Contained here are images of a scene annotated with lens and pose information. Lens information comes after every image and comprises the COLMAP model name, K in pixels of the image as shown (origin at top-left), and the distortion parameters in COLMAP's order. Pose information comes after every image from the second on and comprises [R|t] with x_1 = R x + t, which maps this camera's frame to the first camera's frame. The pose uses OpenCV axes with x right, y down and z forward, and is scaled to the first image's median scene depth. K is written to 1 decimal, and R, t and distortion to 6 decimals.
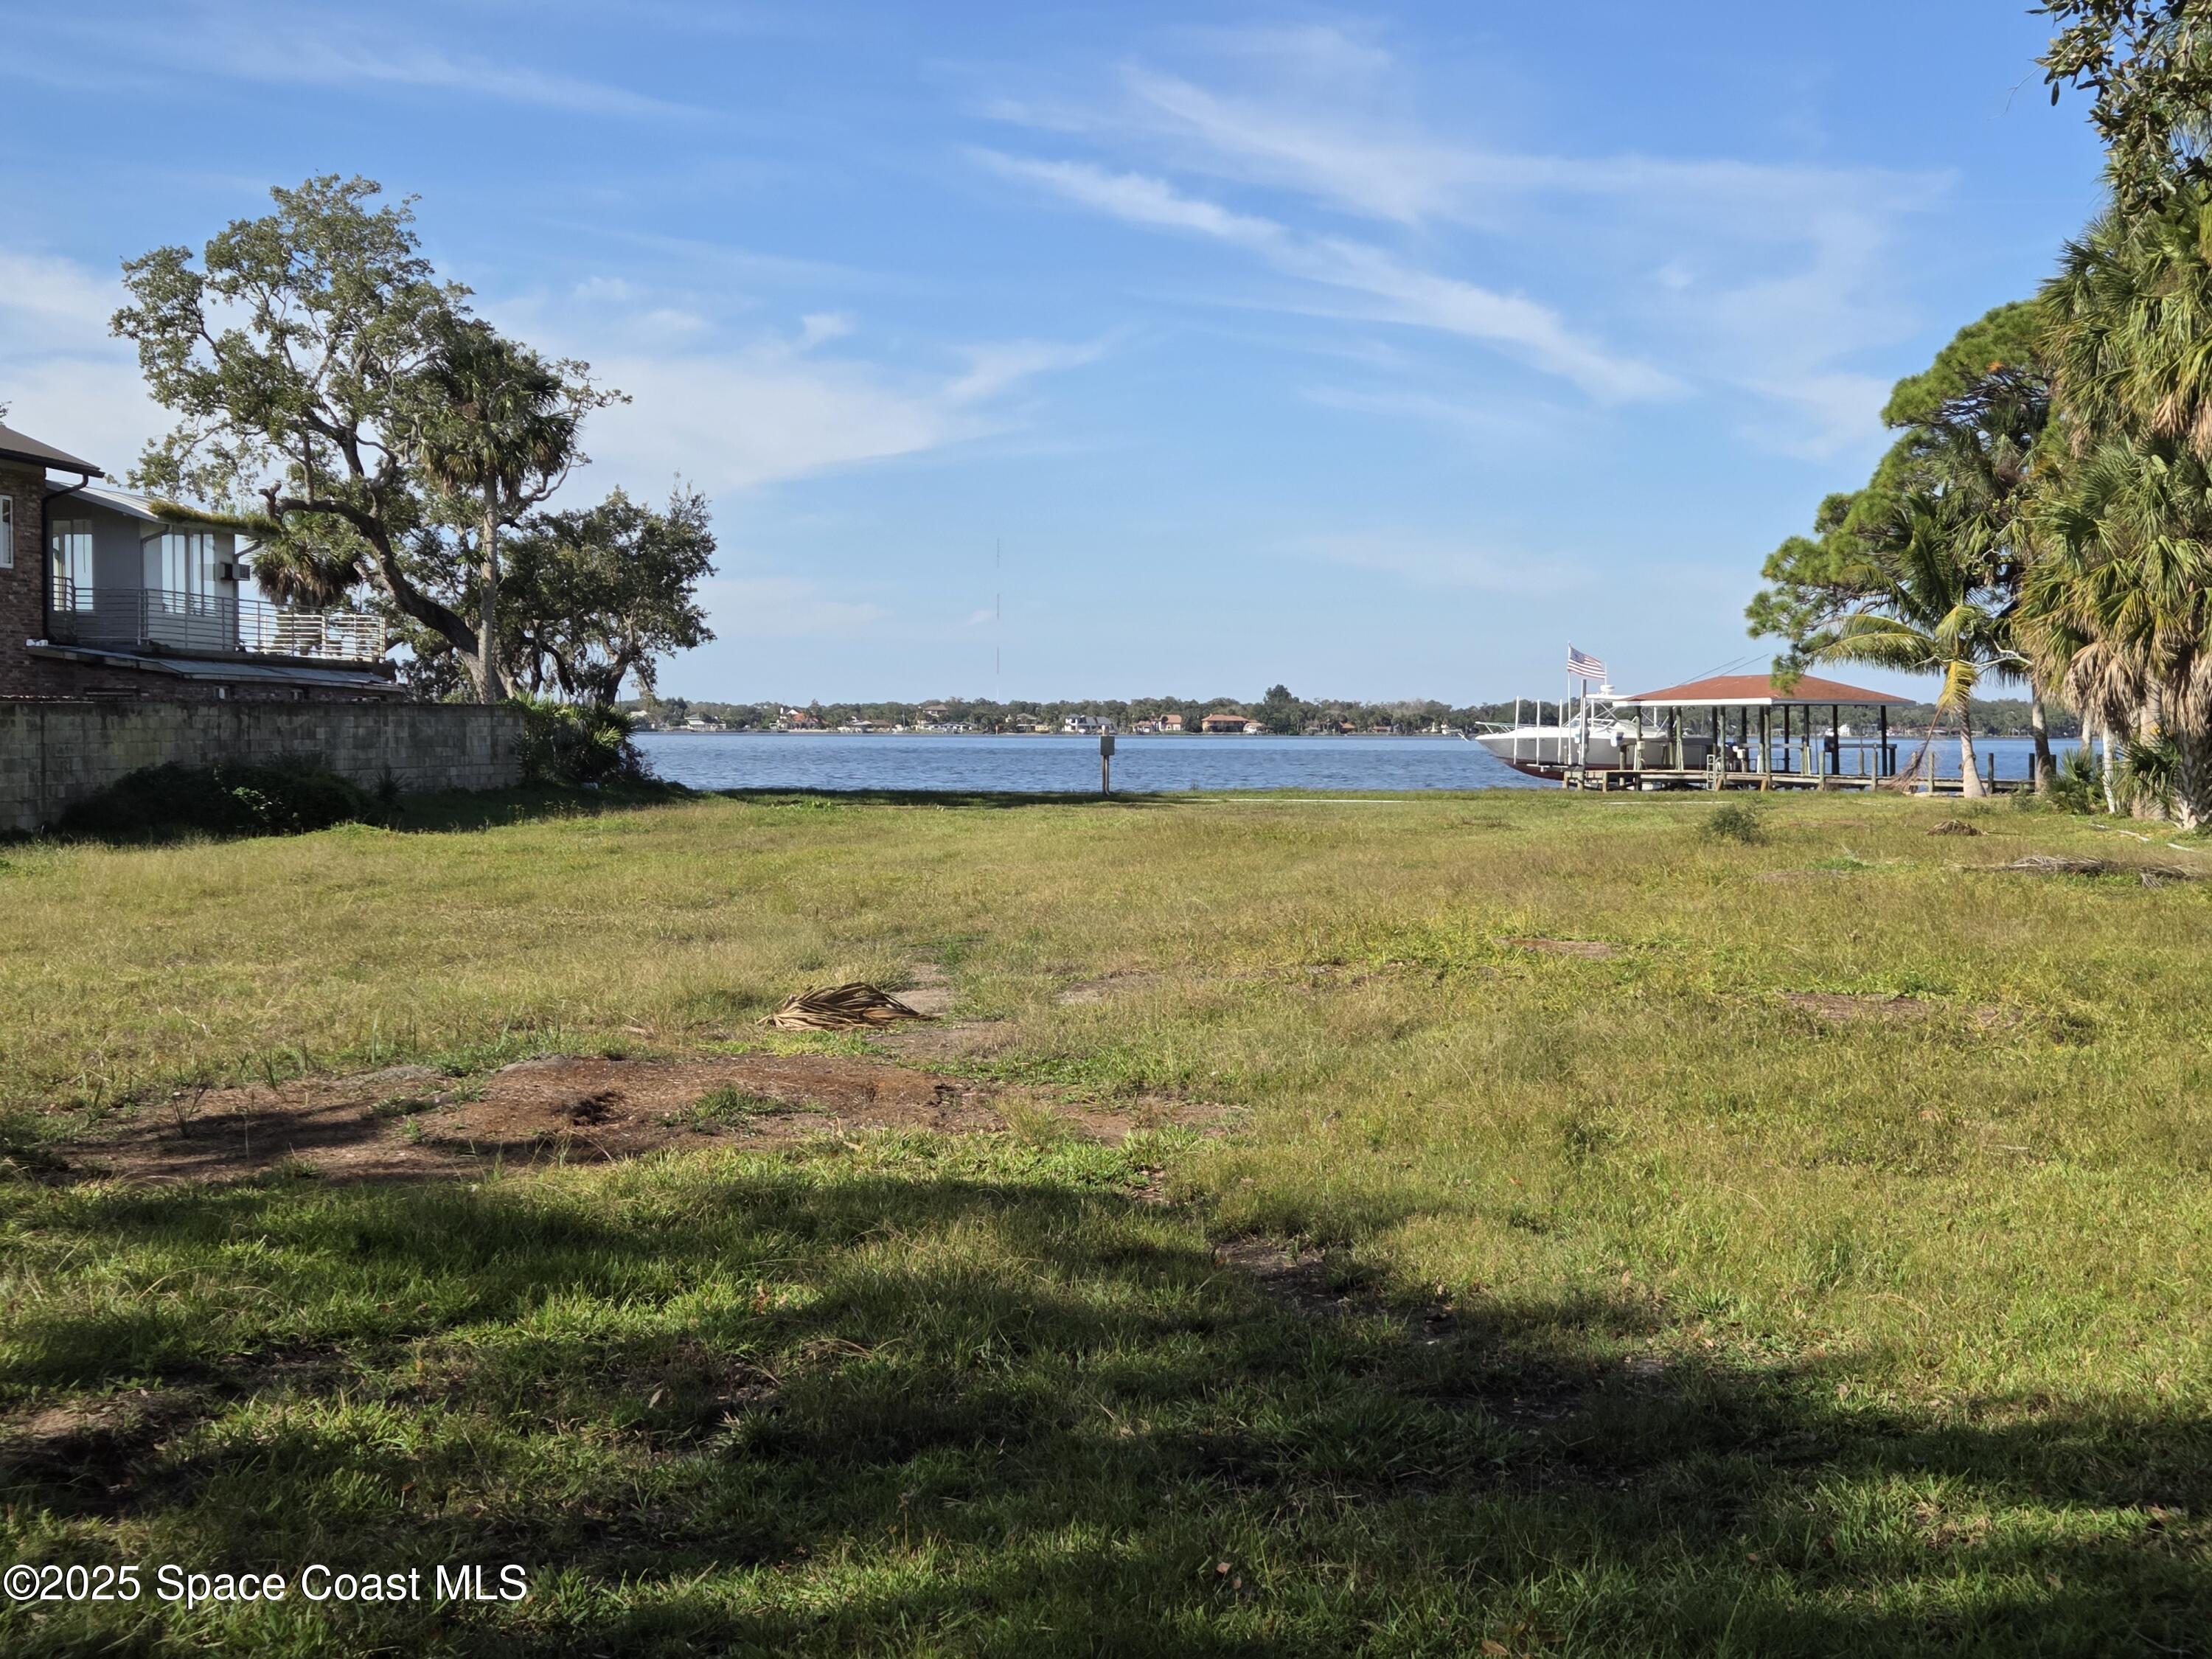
lens RADIAL K [[3092.3, 0, 1075.5], [0, 3092.3, 829.8], [0, 0, 1]] dist [0.099759, -0.119935]
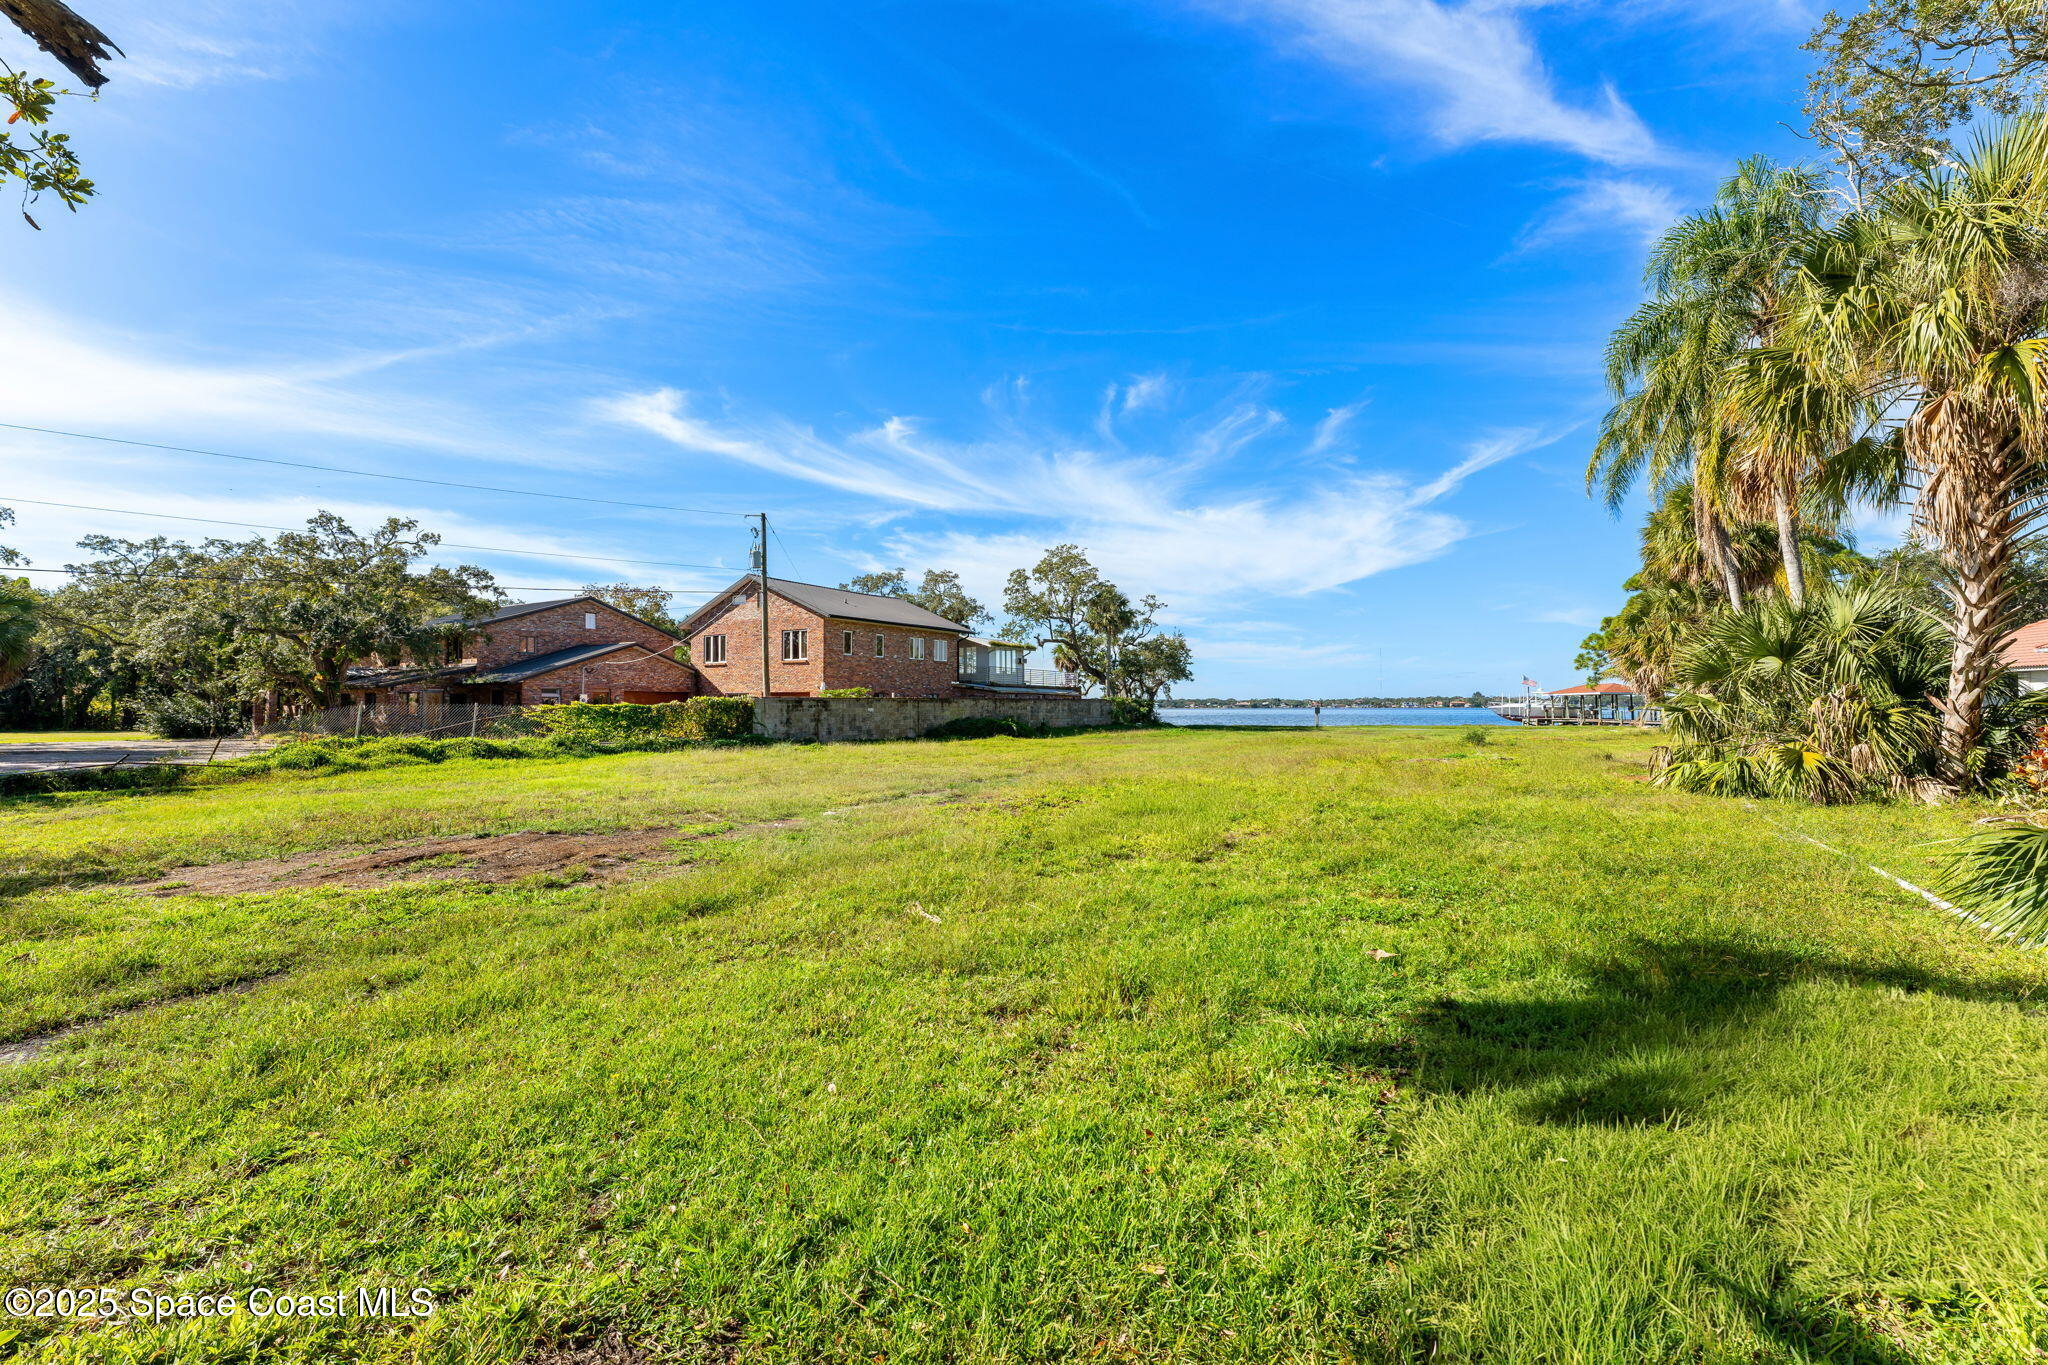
lens RADIAL K [[882.2, 0, 1024.0], [0, 882.2, 682.5], [0, 0, 1]] dist [-0.000891, 0.000007]
pose [[0.915980, -0.019497, -0.400750, 0.103057], [-0.005108, 0.998171, -0.060238, -0.001300], [0.401191, 0.057224, 0.914205, 0.110000]]
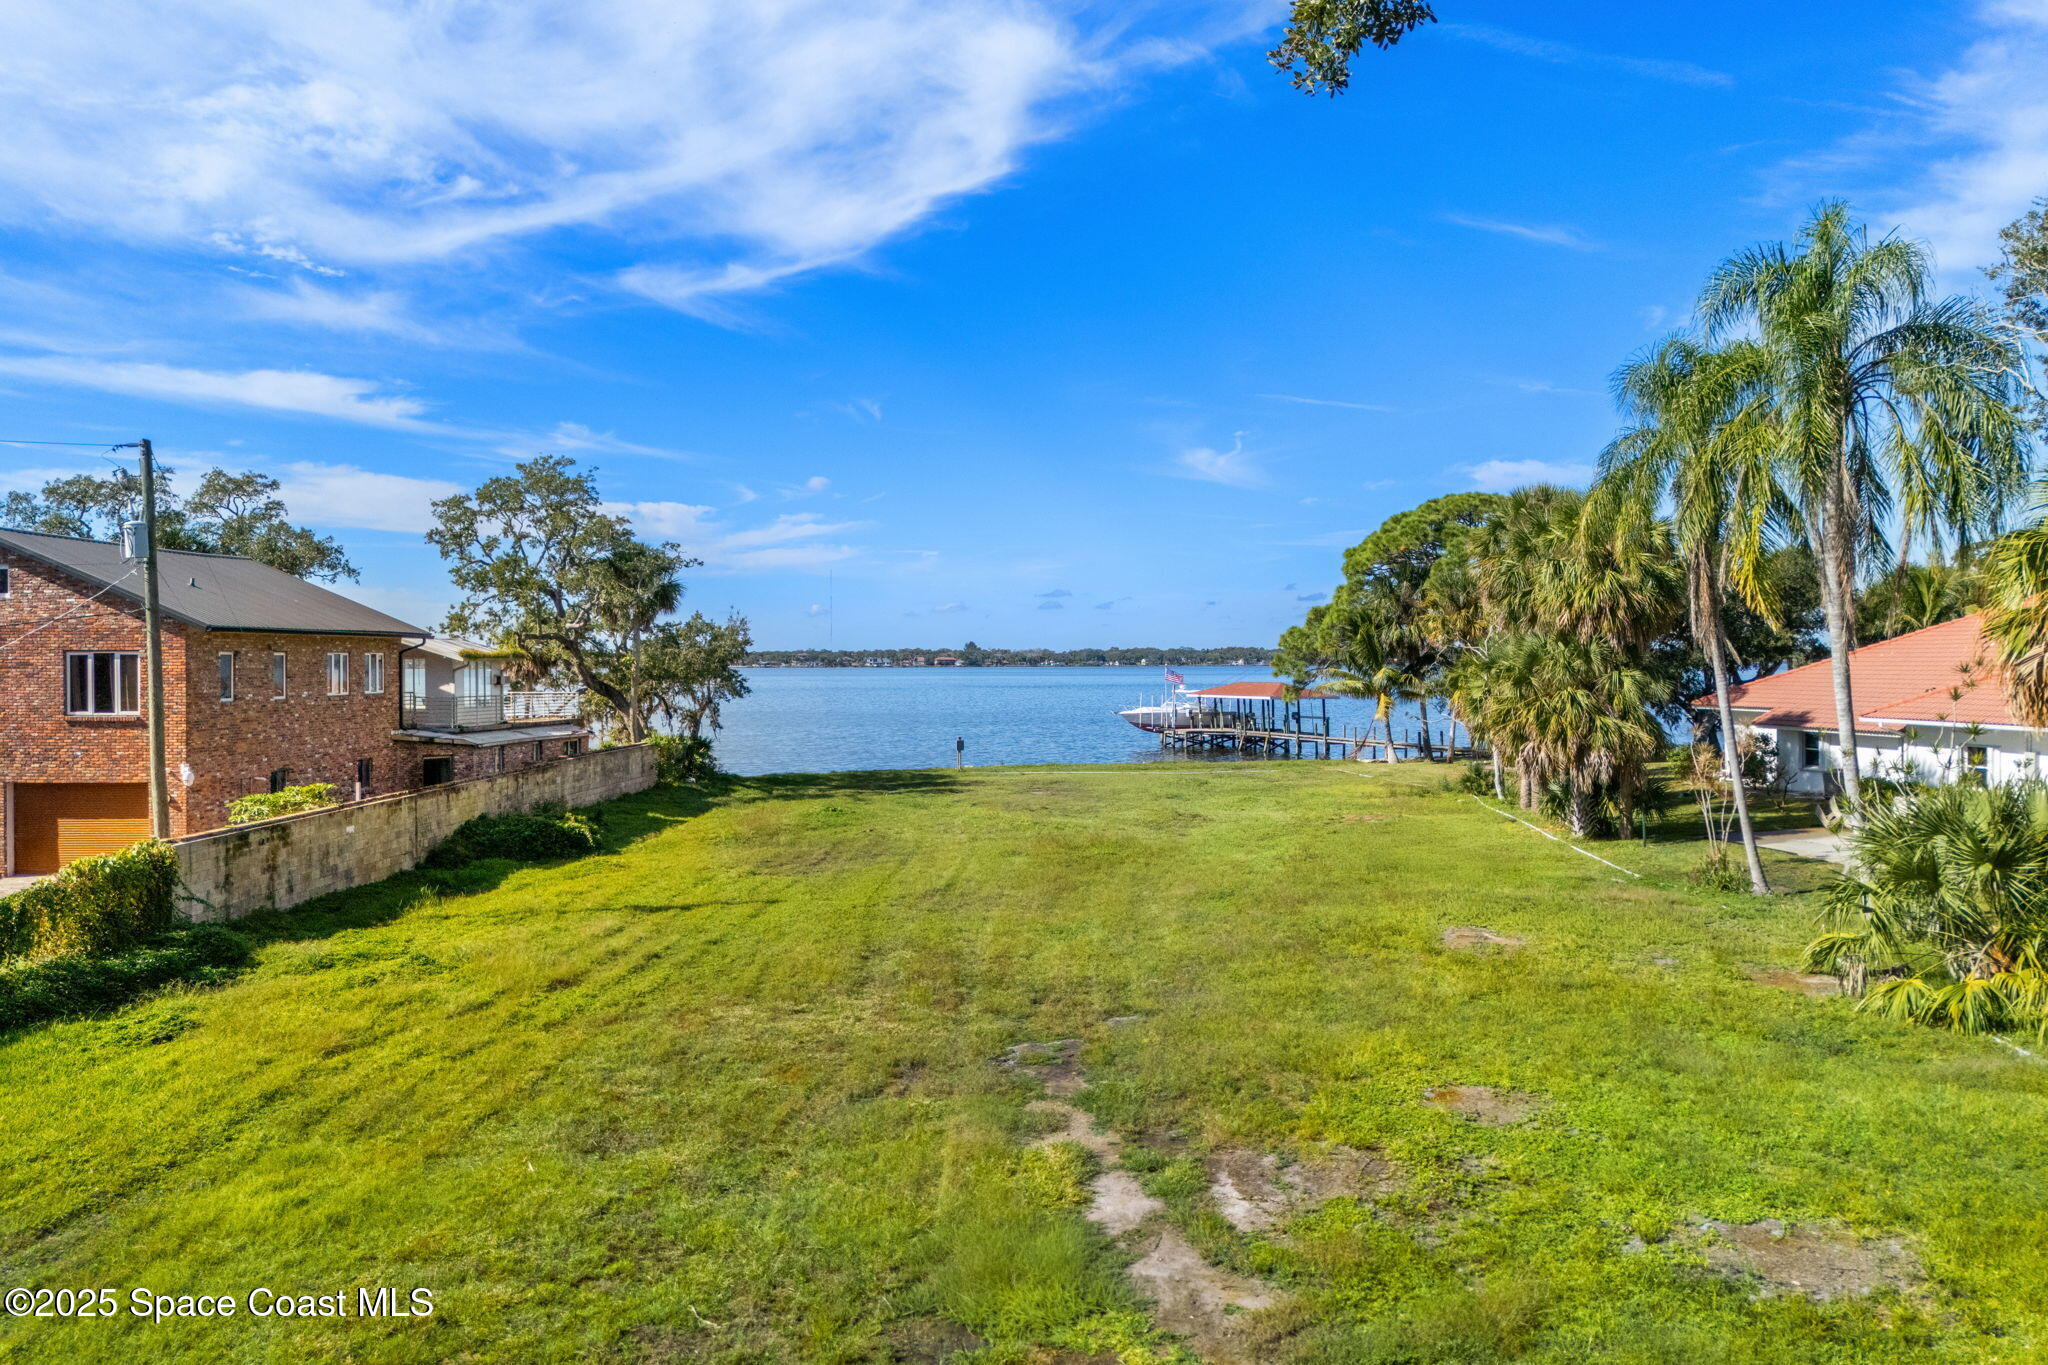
lens RADIAL K [[1512.3, 0, 1024.0], [0, 1512.3, 682.5], [0, 0, 1]] dist [0.076190, -0.099408]
pose [[0.994687, -0.010709, 0.102386, -0.050431], [0.012505, 0.999779, -0.016910, -0.055303], [-0.102183, 0.018100, 0.994601, 0.071118]]
